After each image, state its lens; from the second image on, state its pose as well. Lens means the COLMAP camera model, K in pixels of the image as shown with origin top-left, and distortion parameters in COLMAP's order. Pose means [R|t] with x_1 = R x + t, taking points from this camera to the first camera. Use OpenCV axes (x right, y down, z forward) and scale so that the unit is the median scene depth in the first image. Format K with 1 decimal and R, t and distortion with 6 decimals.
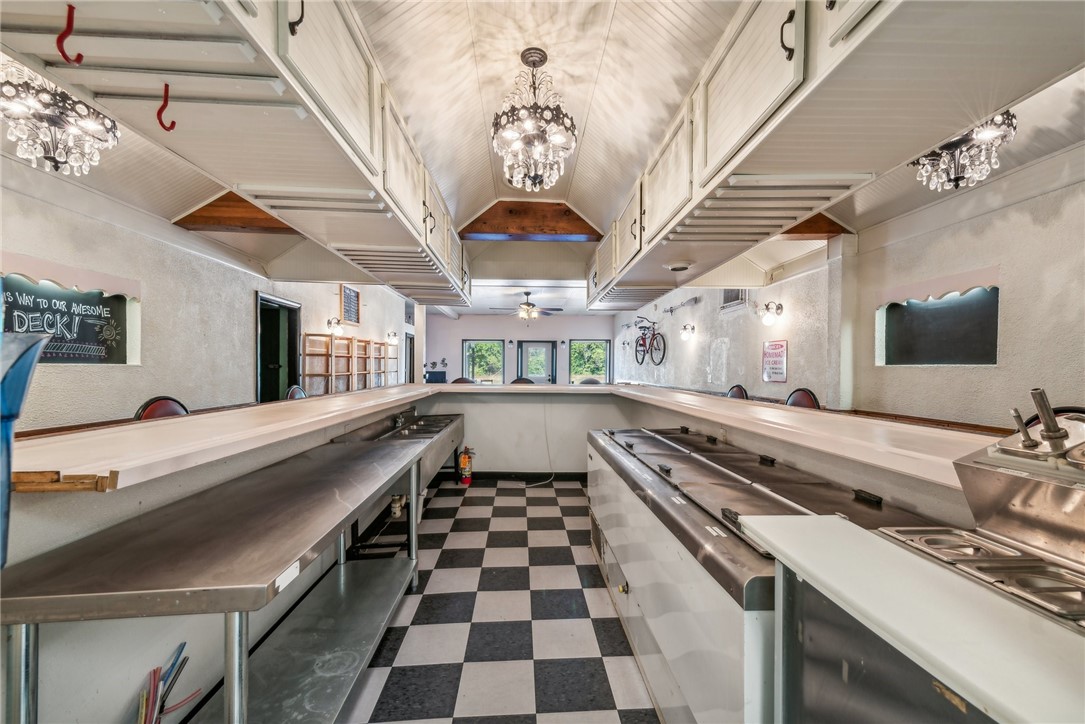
lens RADIAL K [[436.4, 0, 548.3], [0, 436.4, 365.2], [0, 0, 1]] dist [0.003701, -0.000041]
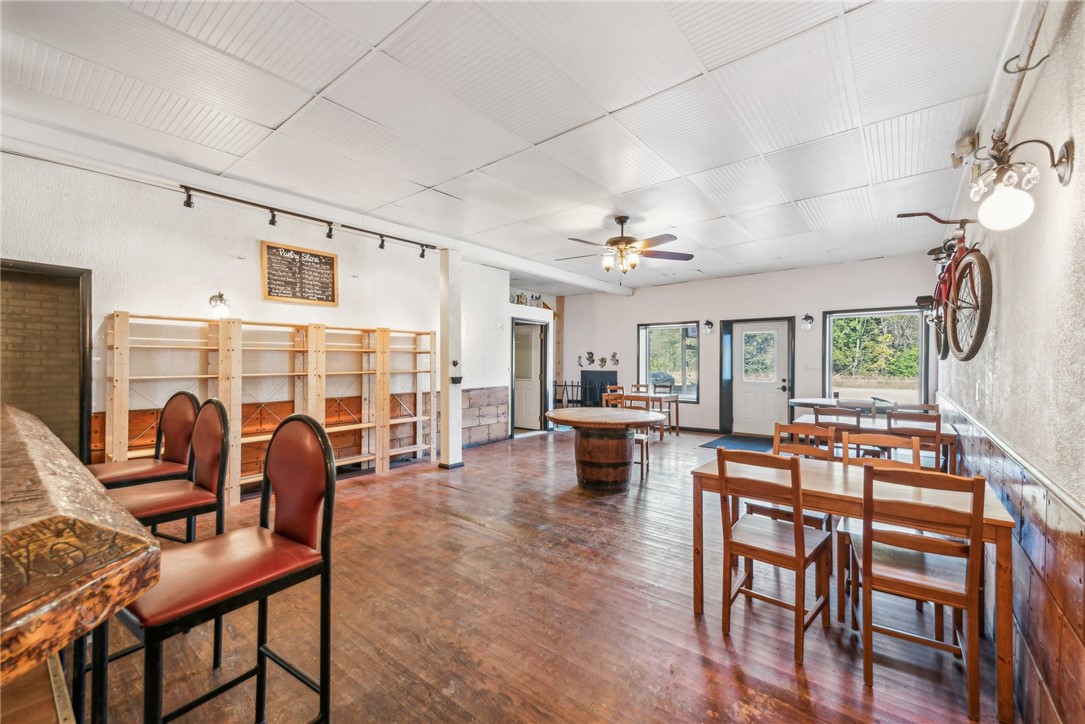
lens RADIAL K [[436.4, 0, 548.3], [0, 436.4, 365.2], [0, 0, 1]] dist [0.003701, -0.000041]
pose [[0.739268, 0.000356, -0.673412, 0.422155], [0.004158, 0.999978, 0.005094, 0.001613], [0.673399, -0.006566, 0.739250, 1.037894]]
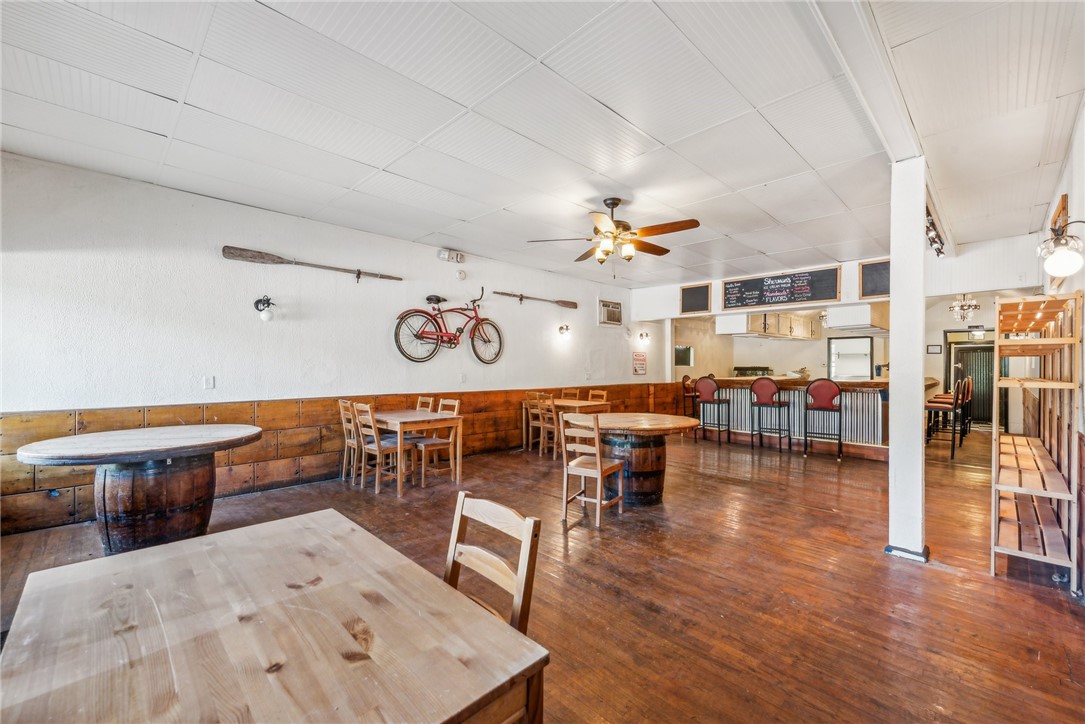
lens RADIAL K [[436.4, 0, 548.3], [0, 436.4, 365.2], [0, 0, 1]] dist [0.003701, -0.000041]
pose [[-0.651264, -0.005402, 0.758832, -0.645113], [-0.008460, 0.999964, -0.000143, 0.002181], [-0.758804, -0.006513, -0.651287, 2.550707]]
